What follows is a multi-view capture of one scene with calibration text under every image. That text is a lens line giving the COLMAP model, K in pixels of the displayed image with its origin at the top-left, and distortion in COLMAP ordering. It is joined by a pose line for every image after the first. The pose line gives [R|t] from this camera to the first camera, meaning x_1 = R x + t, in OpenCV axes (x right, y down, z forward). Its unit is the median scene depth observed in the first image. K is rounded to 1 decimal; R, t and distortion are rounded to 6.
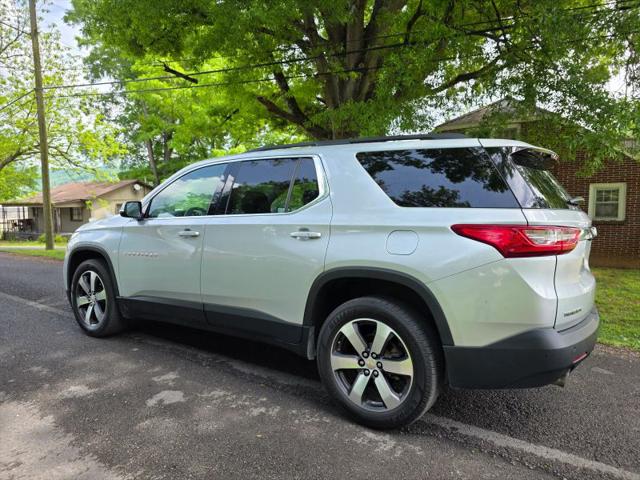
lens RADIAL K [[419.8, 0, 317.5], [0, 419.8, 240.4], [0, 0, 1]] dist [0.051530, -0.033793]
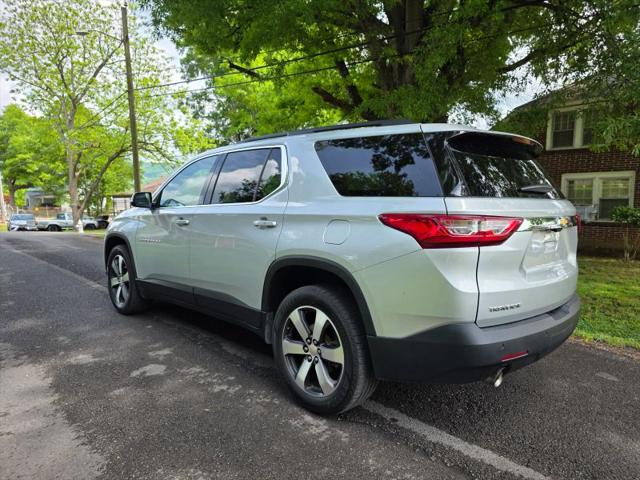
lens RADIAL K [[422.0, 0, 325.0], [0, 422.0, 242.5], [0, 0, 1]] dist [0.052612, -0.040251]
pose [[0.982667, 0.017153, -0.184582, 0.292867], [-0.012328, 0.999552, 0.027259, 0.002686], [0.184967, -0.024511, 0.982439, 0.003282]]
